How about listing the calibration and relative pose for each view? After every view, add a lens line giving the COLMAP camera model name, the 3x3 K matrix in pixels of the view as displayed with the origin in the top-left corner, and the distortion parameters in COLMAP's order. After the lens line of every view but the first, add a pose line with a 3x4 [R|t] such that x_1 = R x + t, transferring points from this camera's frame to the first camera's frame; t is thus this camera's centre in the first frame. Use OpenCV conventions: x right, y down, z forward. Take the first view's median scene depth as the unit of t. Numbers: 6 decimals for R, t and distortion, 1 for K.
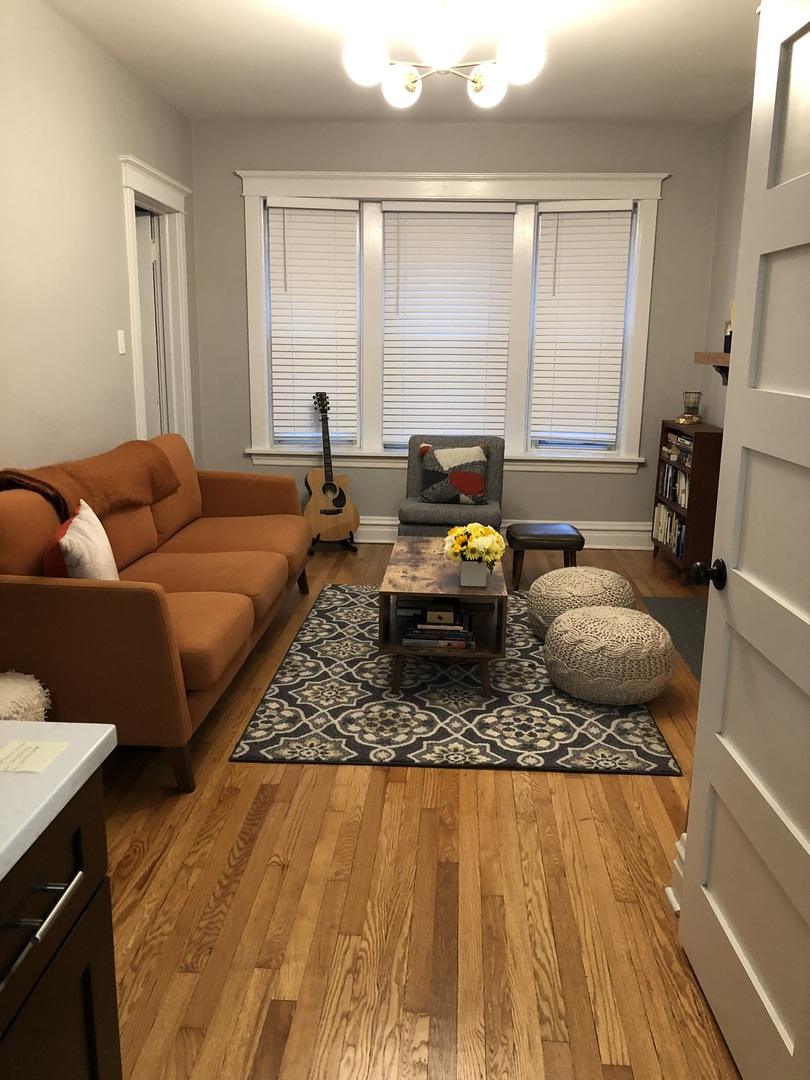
lens RADIAL K [[841.8, 0, 405.0], [0, 841.8, 540.0], [0, 0, 1]] dist [0.124513, -0.002200]
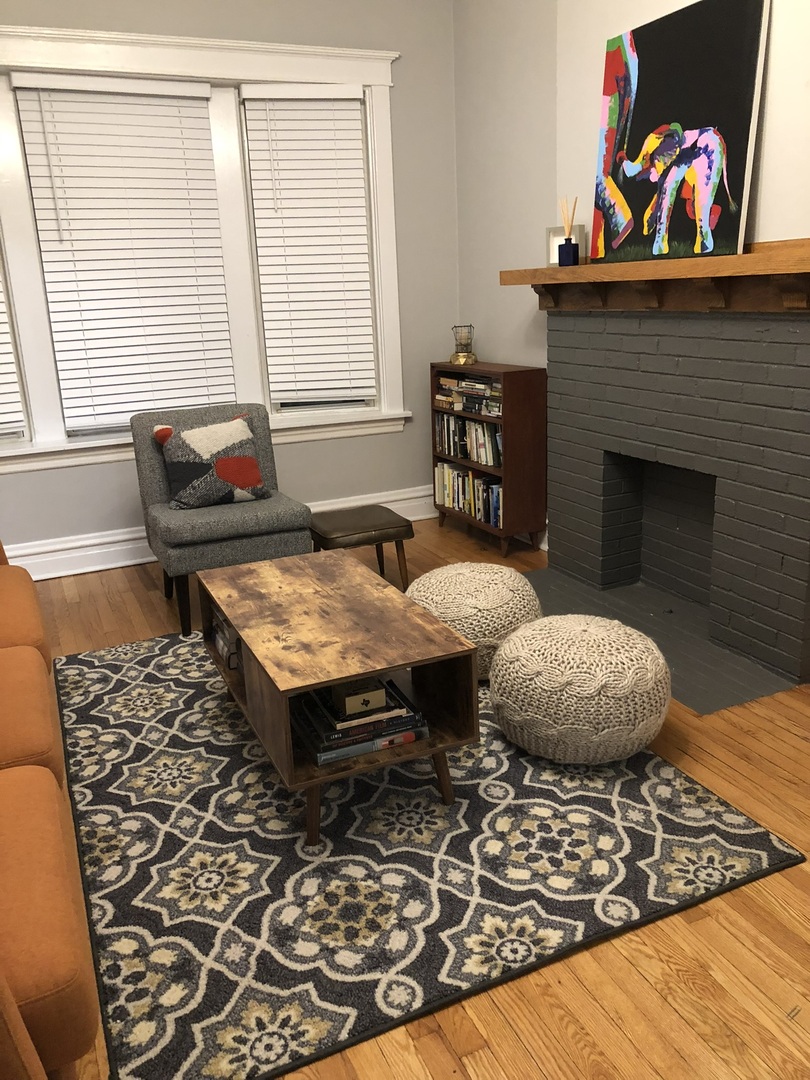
lens RADIAL K [[875.6, 0, 405.0], [0, 875.6, 540.0], [0, 0, 1]] dist [0.035775, -0.008973]
pose [[0.890962, -0.175986, 0.418587, -0.180092], [0.157984, 0.984388, 0.077597, -0.069797], [-0.425708, -0.003006, 0.904856, 0.408365]]
